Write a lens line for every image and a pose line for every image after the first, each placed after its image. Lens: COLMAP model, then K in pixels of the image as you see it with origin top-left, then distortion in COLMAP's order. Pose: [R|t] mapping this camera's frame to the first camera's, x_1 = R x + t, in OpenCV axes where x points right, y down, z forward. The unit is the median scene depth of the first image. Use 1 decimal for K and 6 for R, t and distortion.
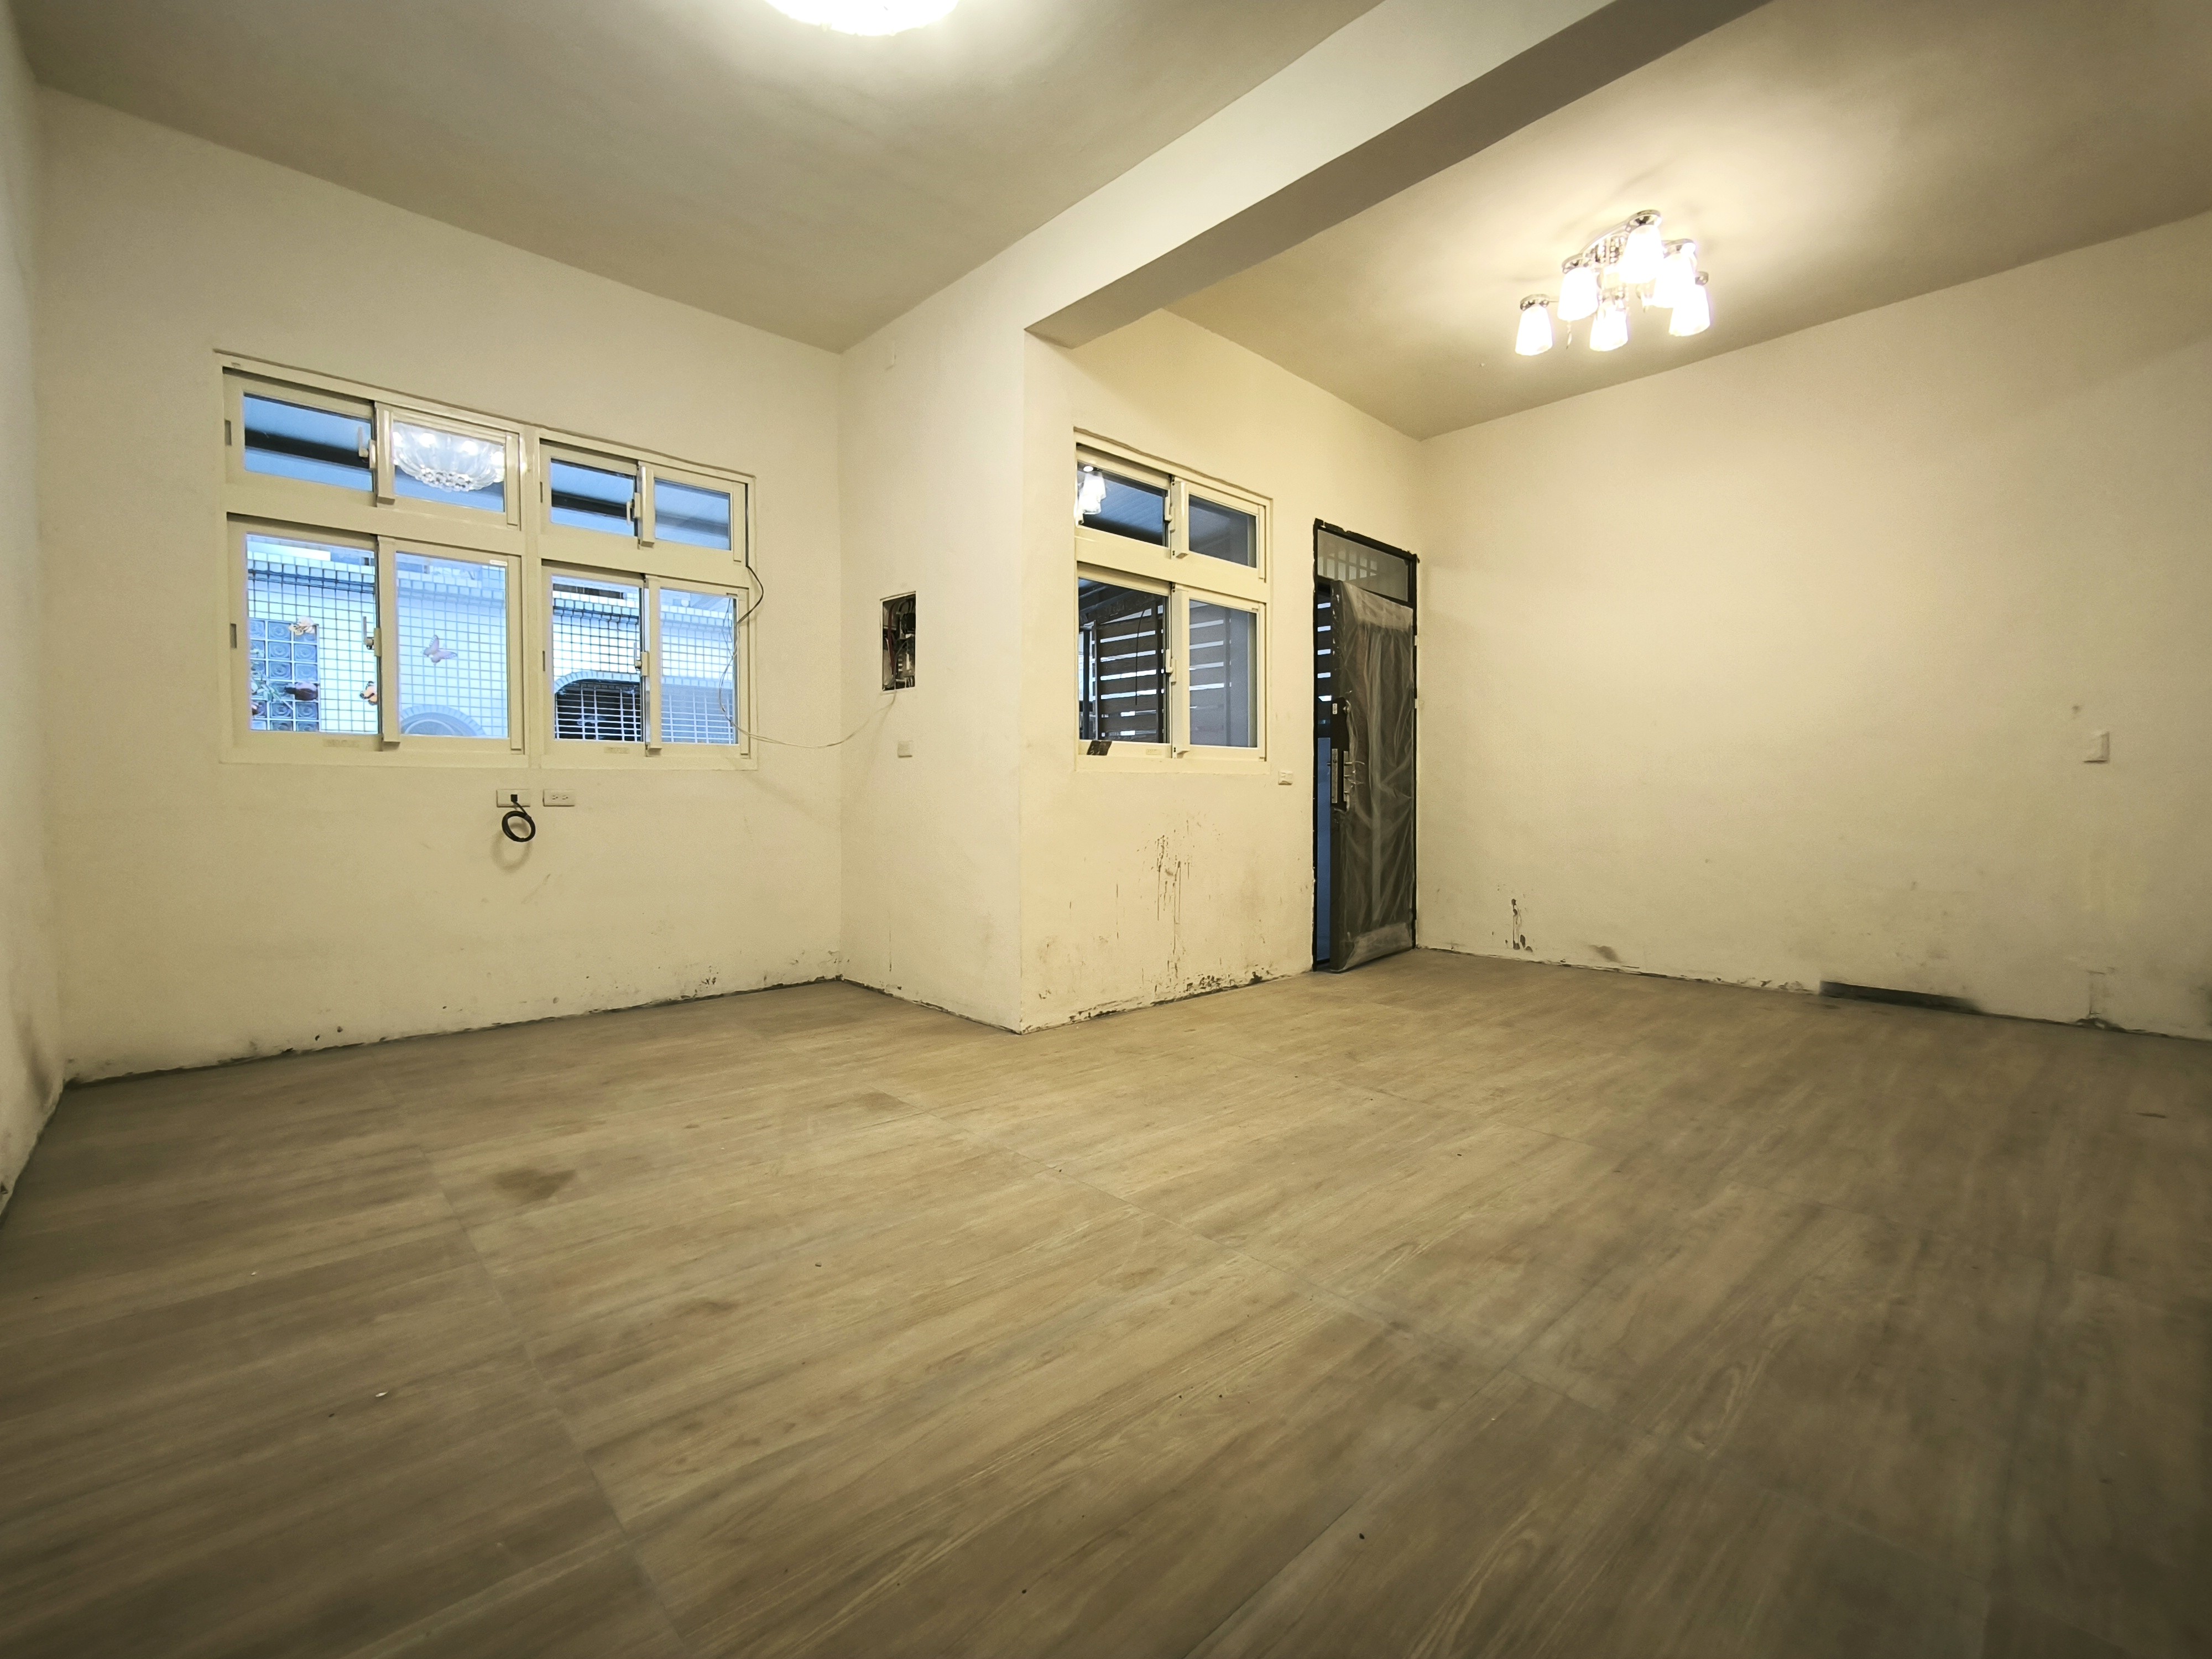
lens RADIAL K [[961.7, 0, 1111.4], [0, 961.7, 815.3], [0, 0, 1]] dist [-0.010590, 0.001326]
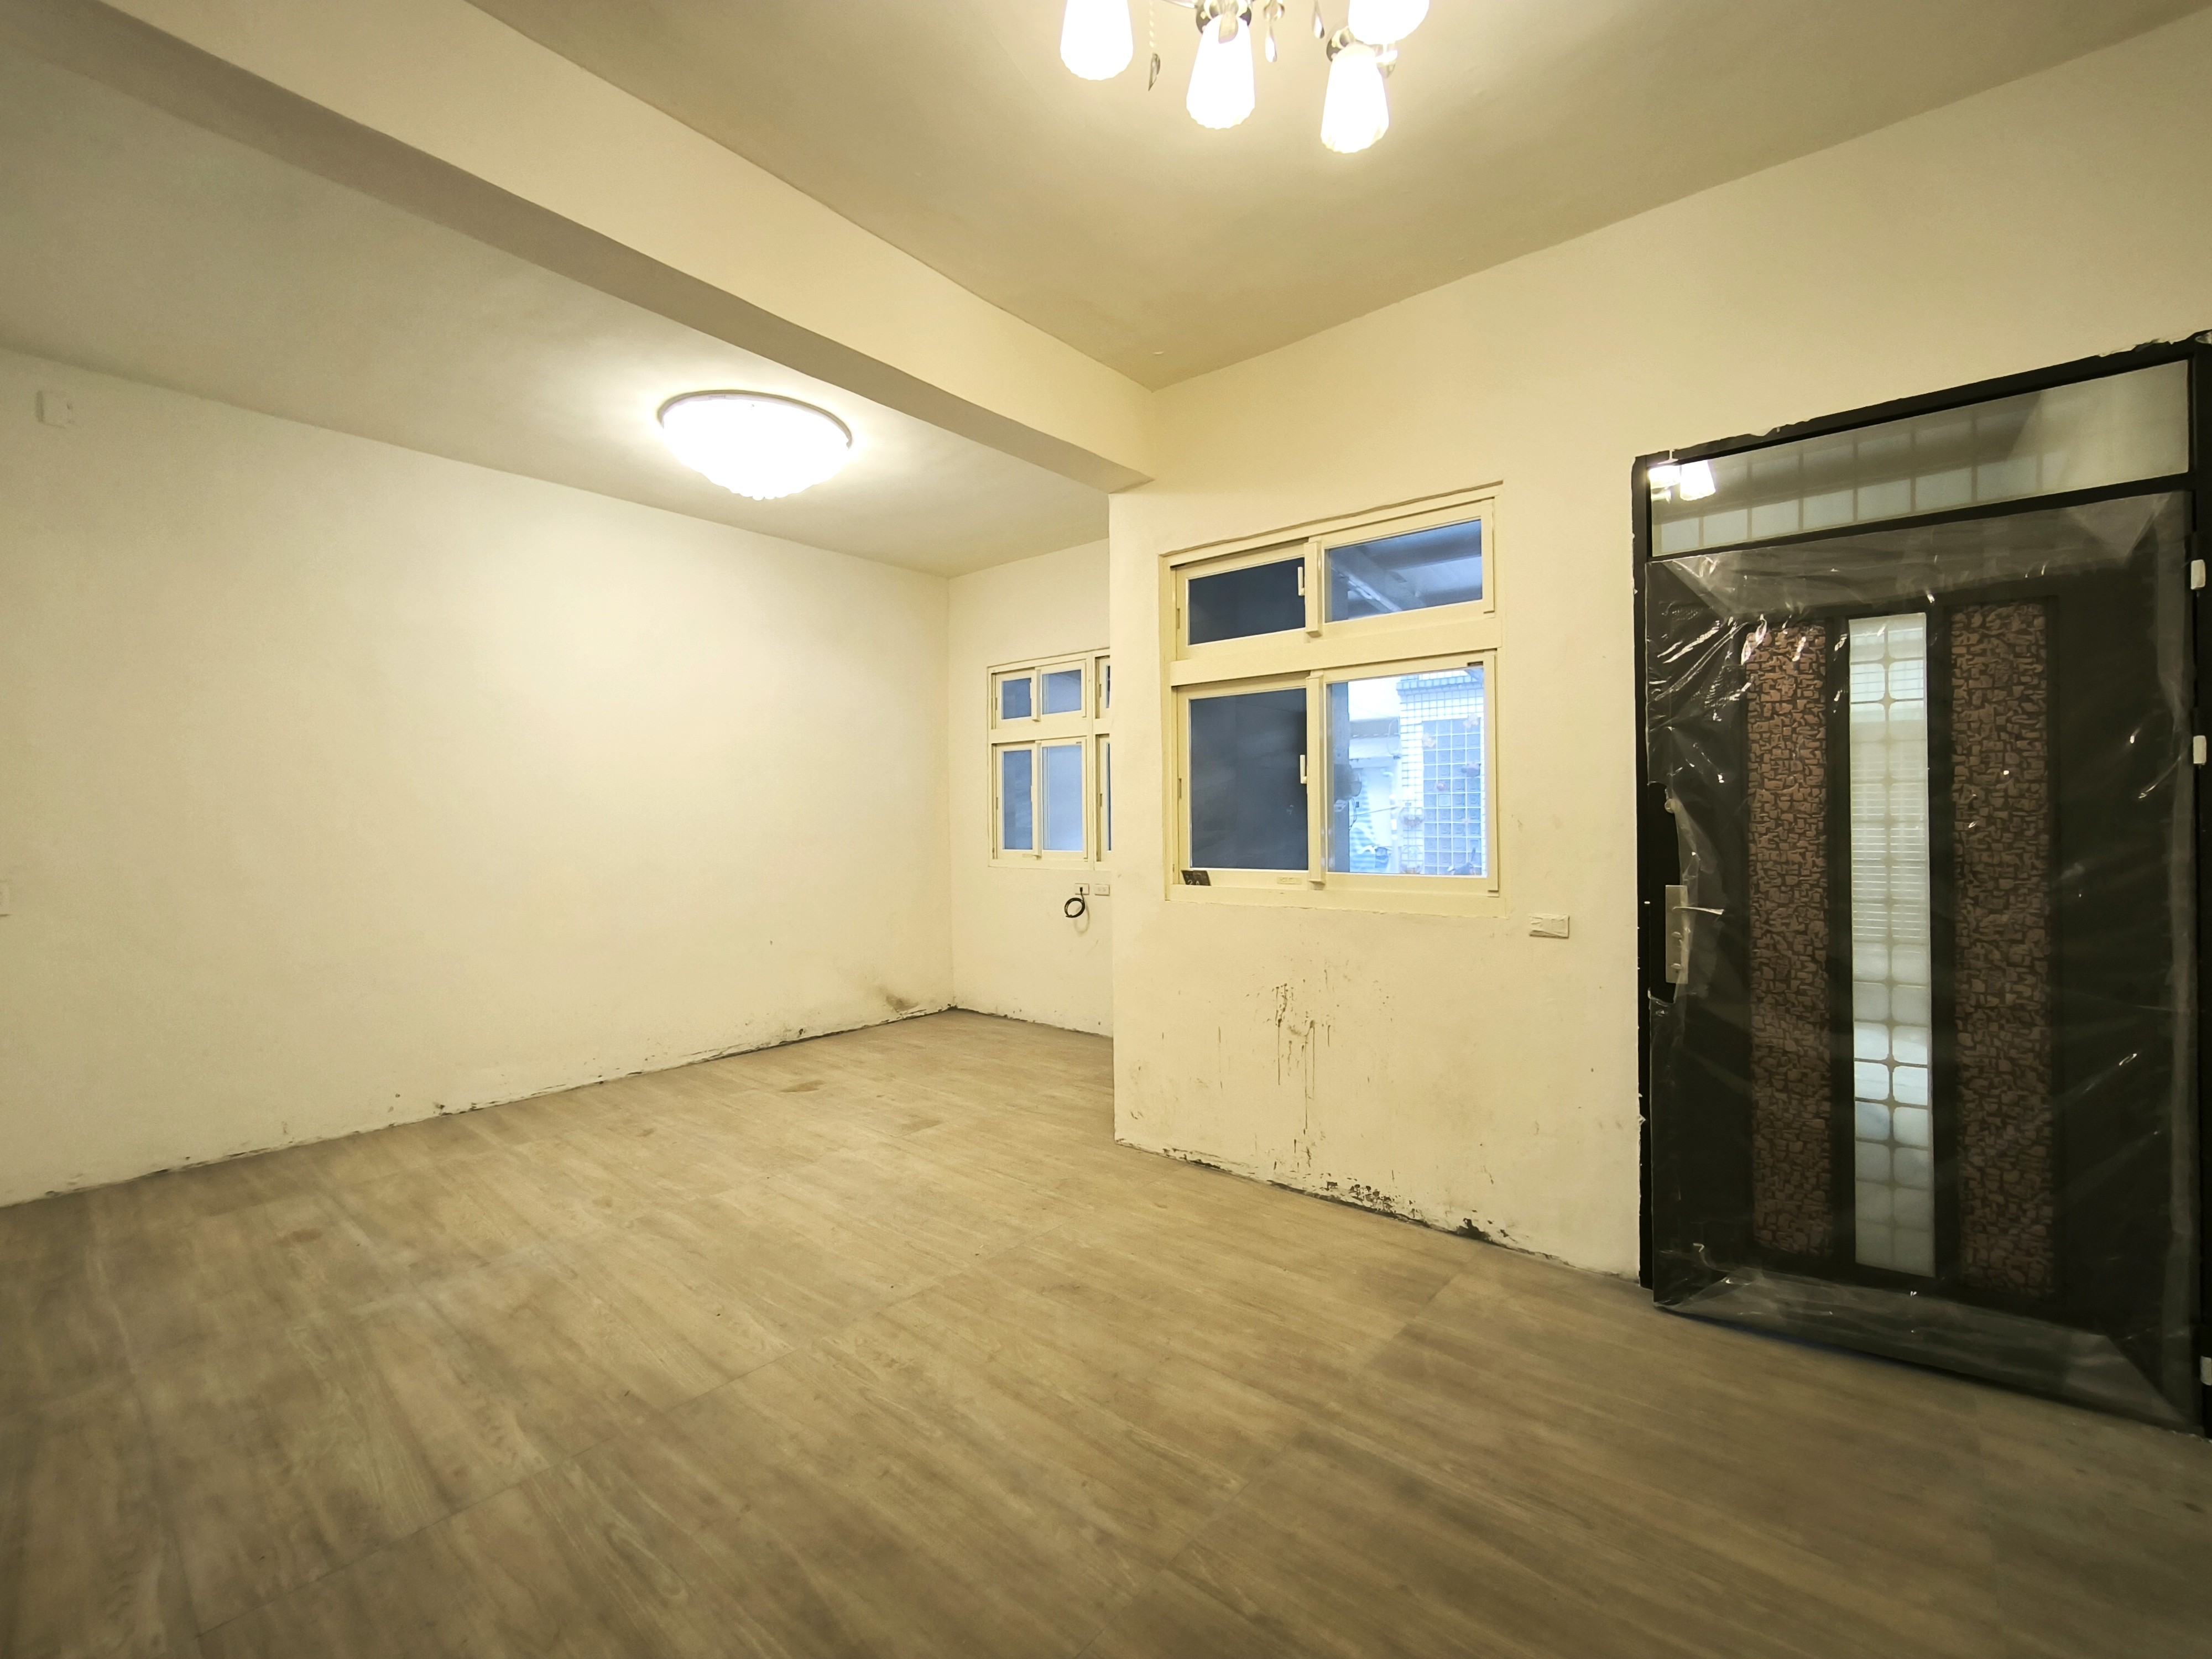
lens RADIAL K [[961.7, 0, 1111.8], [0, 961.7, 826.0], [0, 0, 1]] dist [-0.010590, 0.001326]
pose [[0.112553, 0.006060, -0.993627, 1.381580], [-0.012701, 0.999908, 0.004659, -0.187625], [0.993565, 0.012096, 0.112620, 1.233165]]
